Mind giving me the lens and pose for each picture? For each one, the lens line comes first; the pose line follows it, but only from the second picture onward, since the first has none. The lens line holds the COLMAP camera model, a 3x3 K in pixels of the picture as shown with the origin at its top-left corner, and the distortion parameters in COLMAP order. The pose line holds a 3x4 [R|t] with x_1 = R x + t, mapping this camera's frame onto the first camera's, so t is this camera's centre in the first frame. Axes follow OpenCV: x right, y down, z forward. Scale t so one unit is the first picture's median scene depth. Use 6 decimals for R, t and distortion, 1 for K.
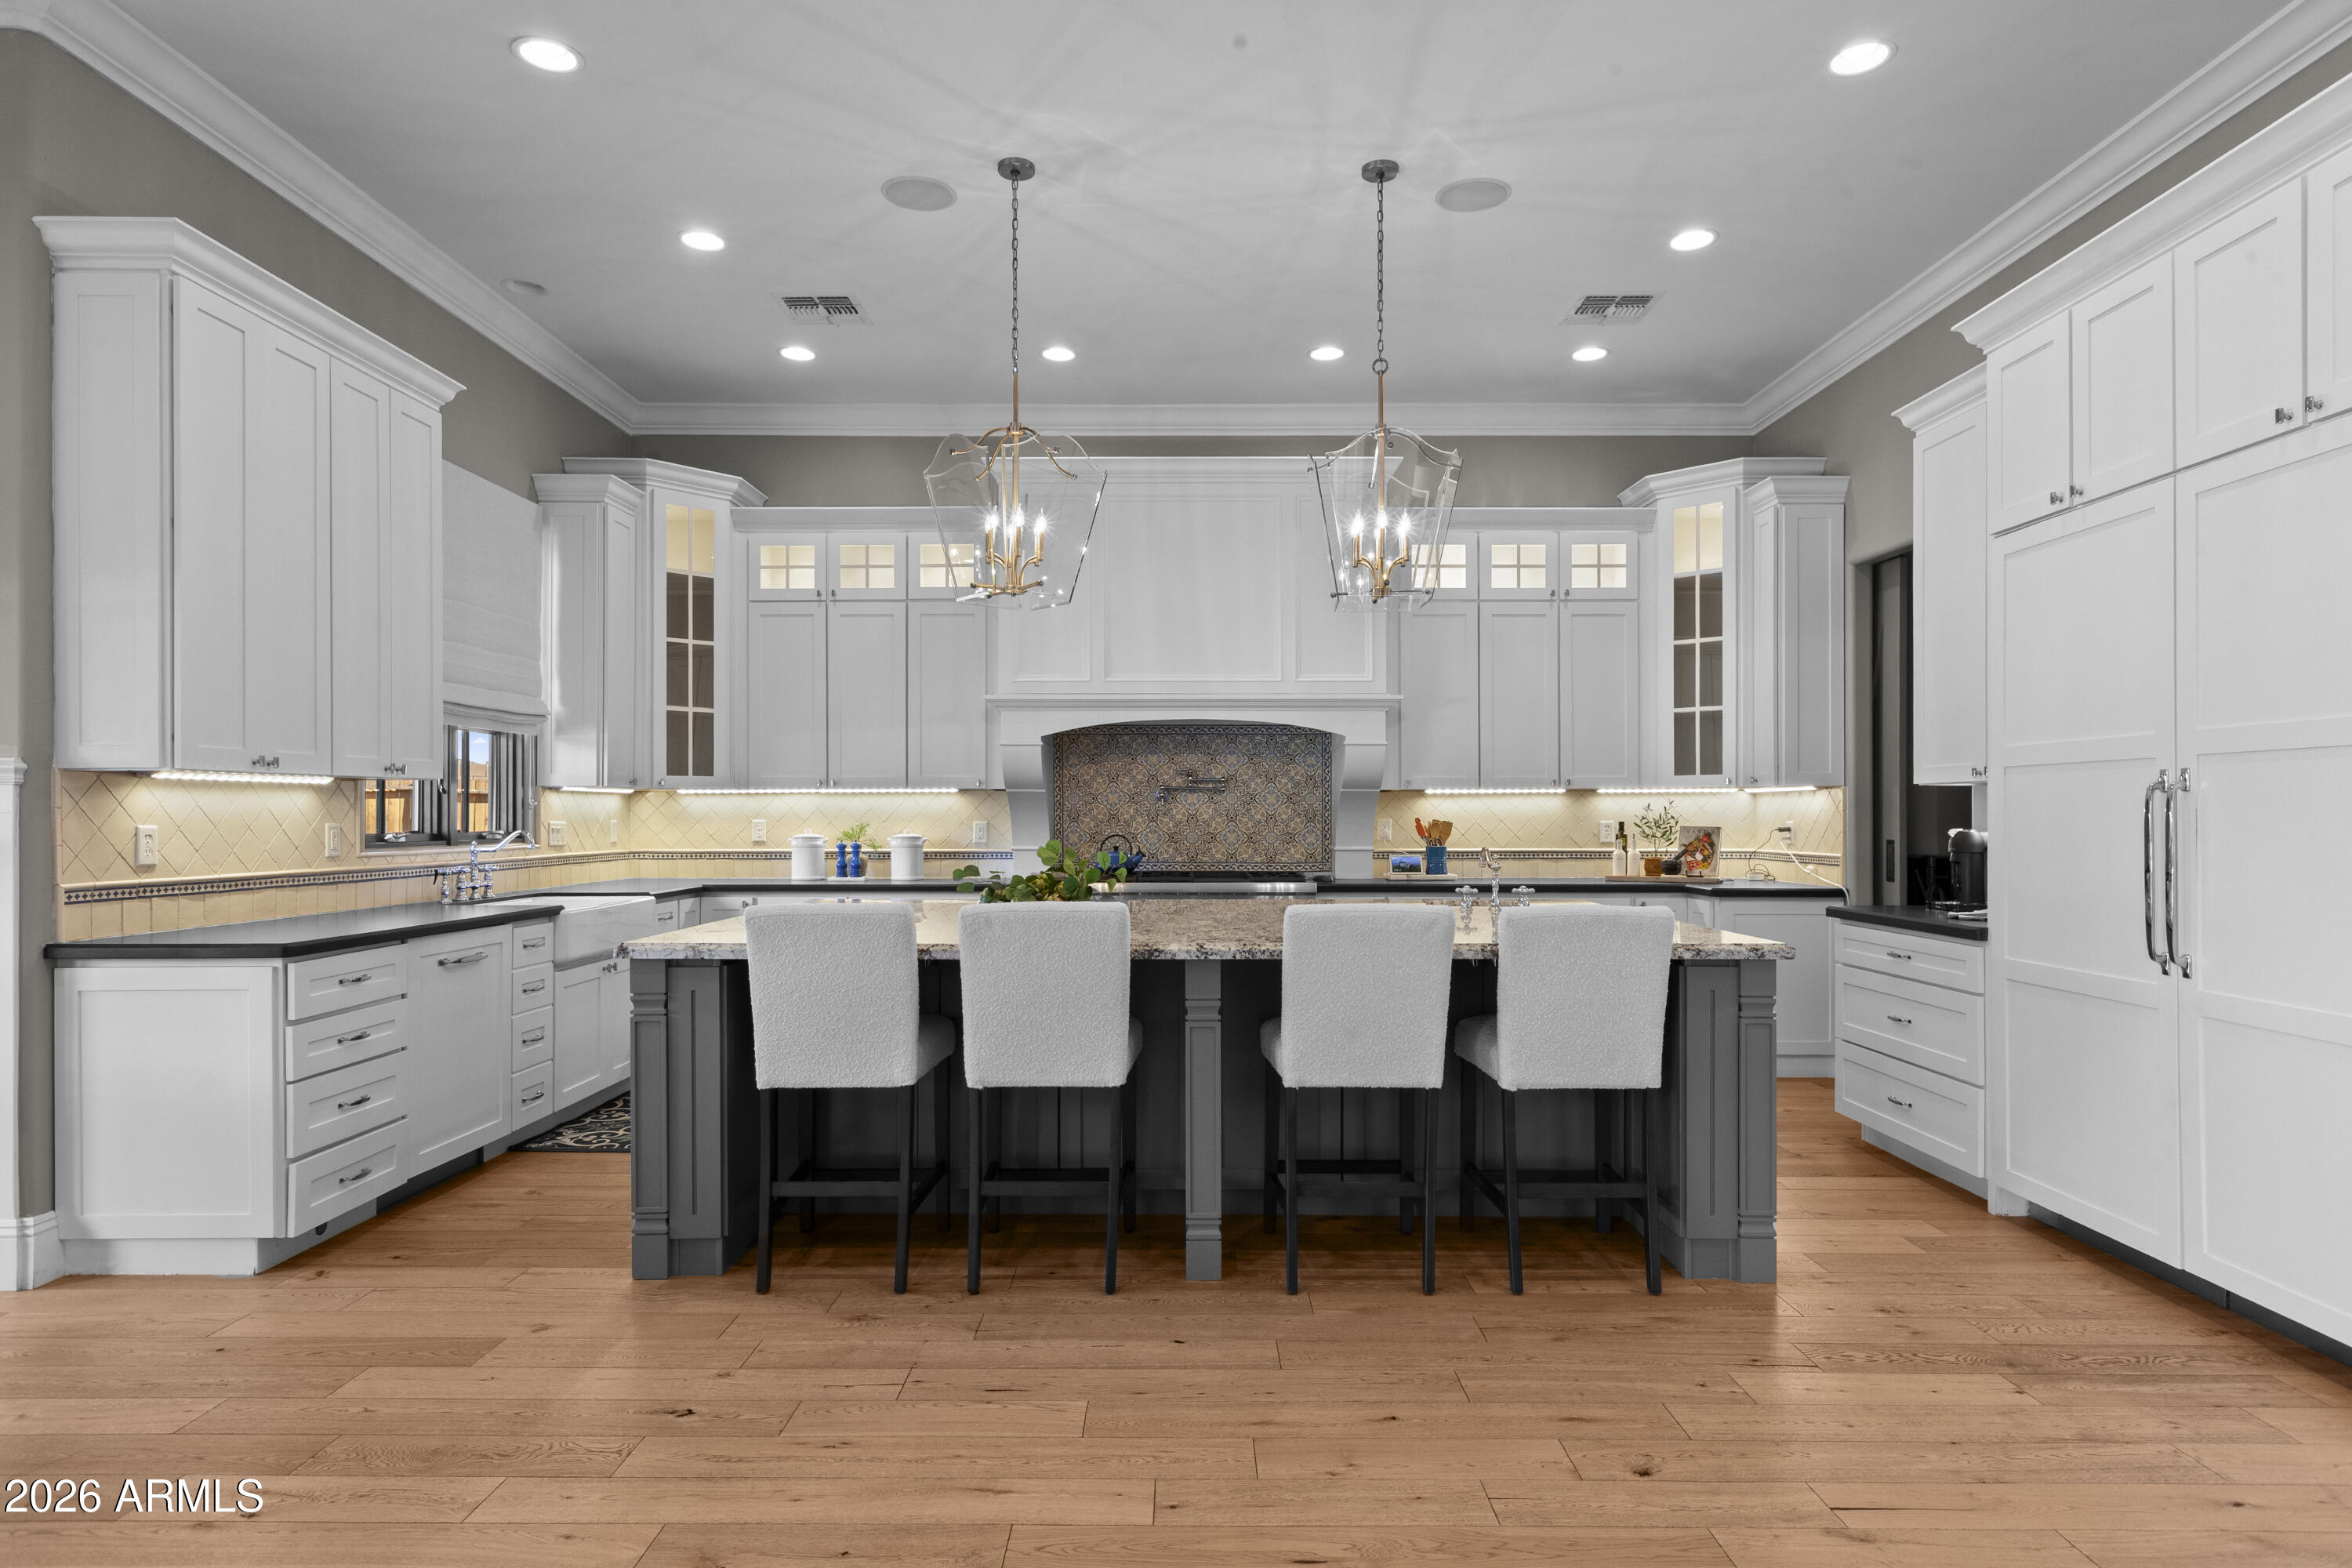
lens RADIAL K [[1288.7, 0, 1186.3], [0, 1288.7, 800.7], [0, 0, 1]] dist [0.016329, 0.000271]
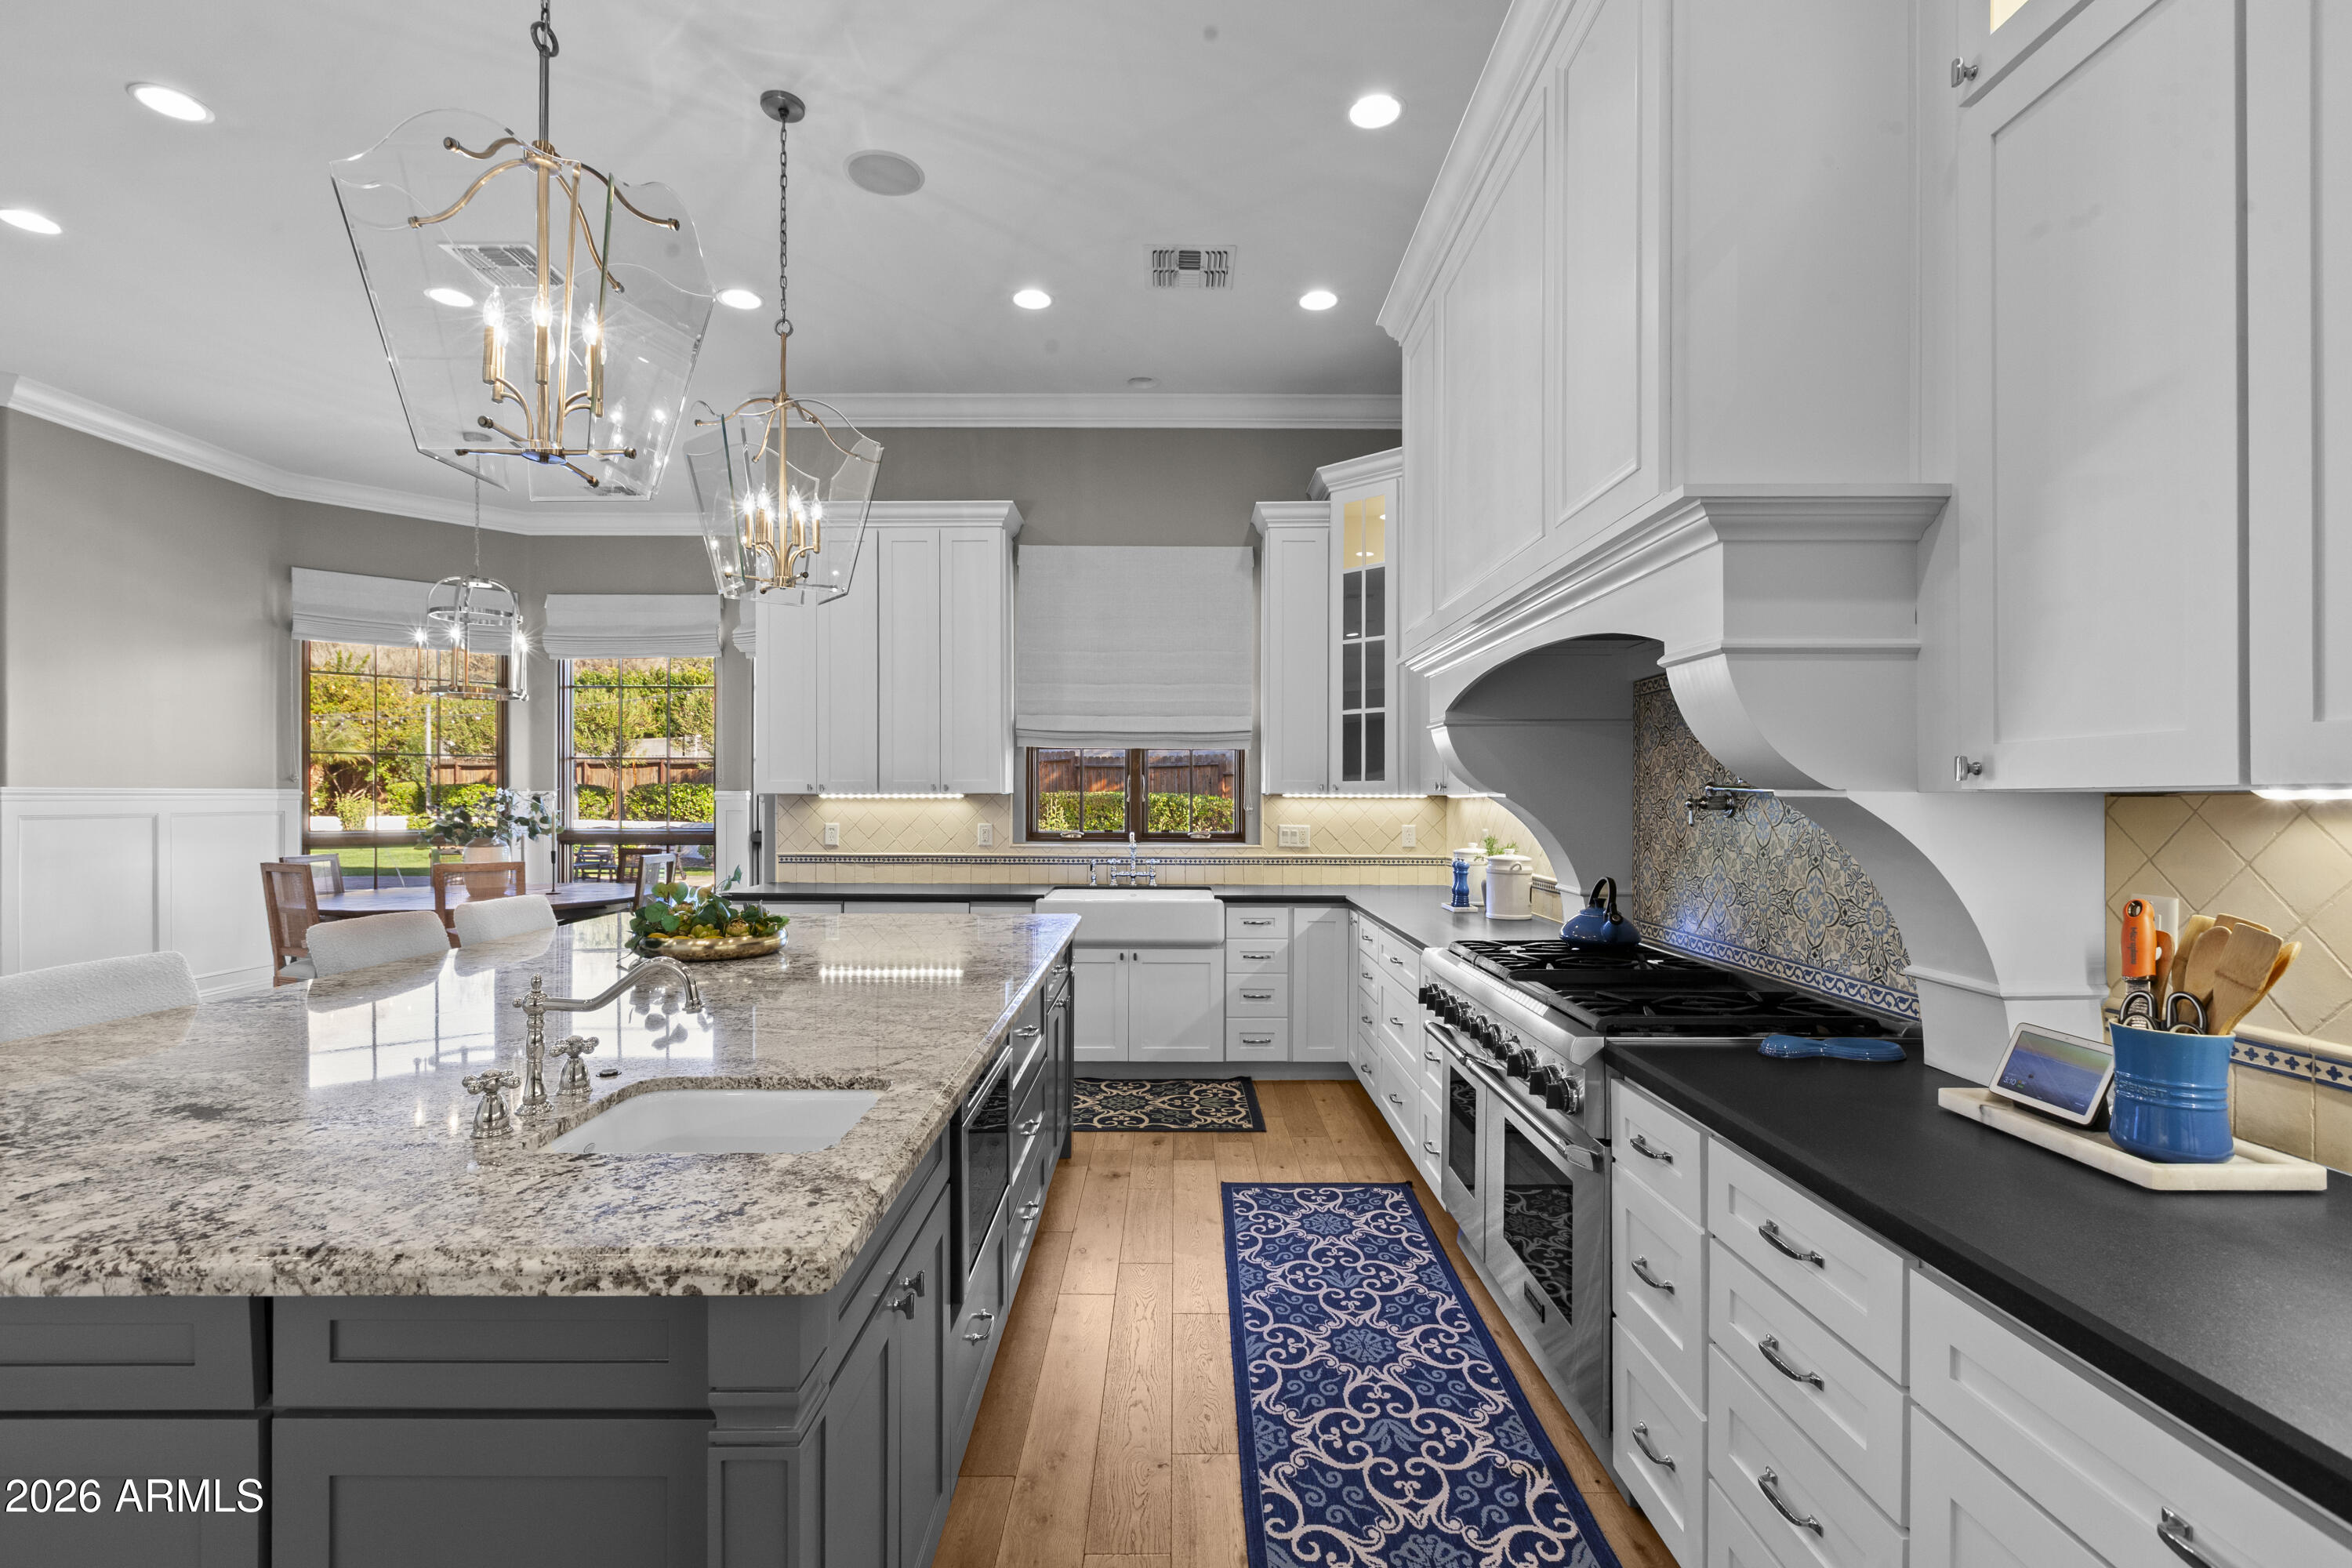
lens RADIAL K [[1074.0, 0, 1175.6], [0, 1074.0, 796.8], [0, 0, 1]] dist [0.001804, 0.000046]
pose [[-0.000226, 0.000833, -1.000000, 0.414993], [0.007343, 0.999973, 0.000831, -0.009347], [0.999973, -0.007343, -0.000233, 0.867147]]
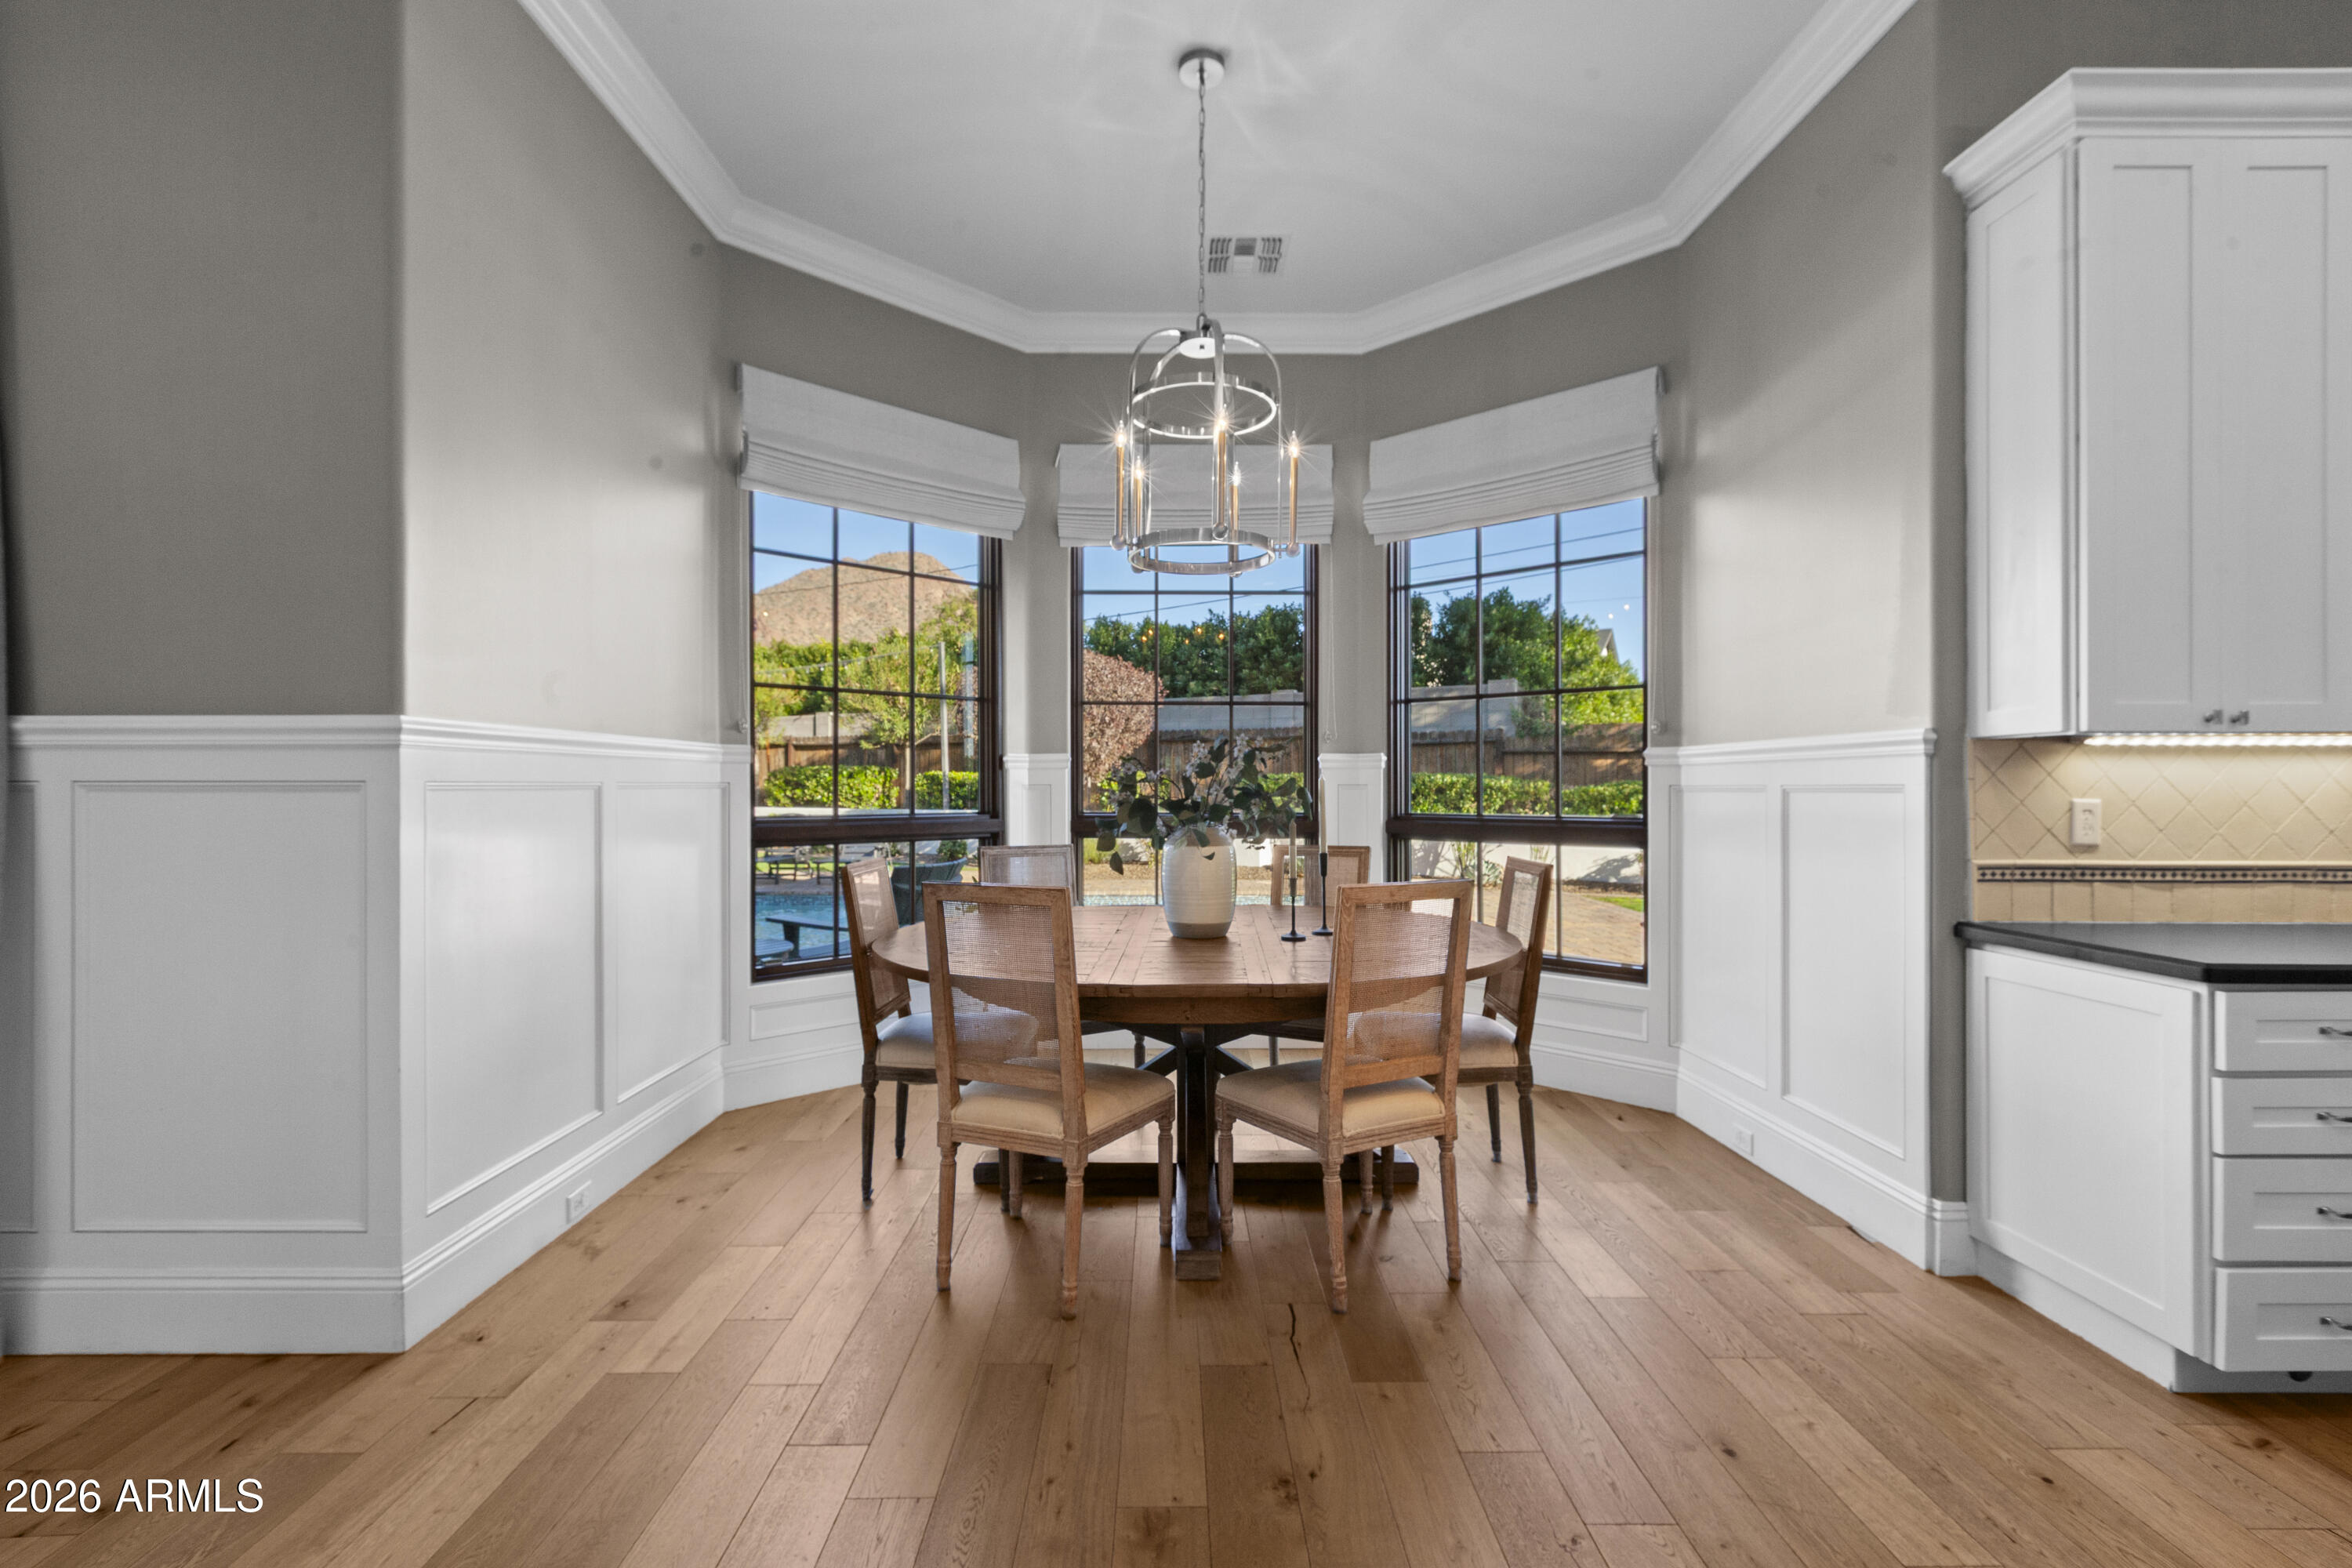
lens RADIAL K [[1036.0, 0, 1178.2], [0, 1036.0, 788.6], [0, 0, 1]] dist [-0.000212, -0.000306]
pose [[0.000270, 0.003023, -0.999995, -0.060601], [0.006275, 0.999976, 0.003025, 0.003447], [0.999980, -0.006276, 0.000251, 0.228413]]
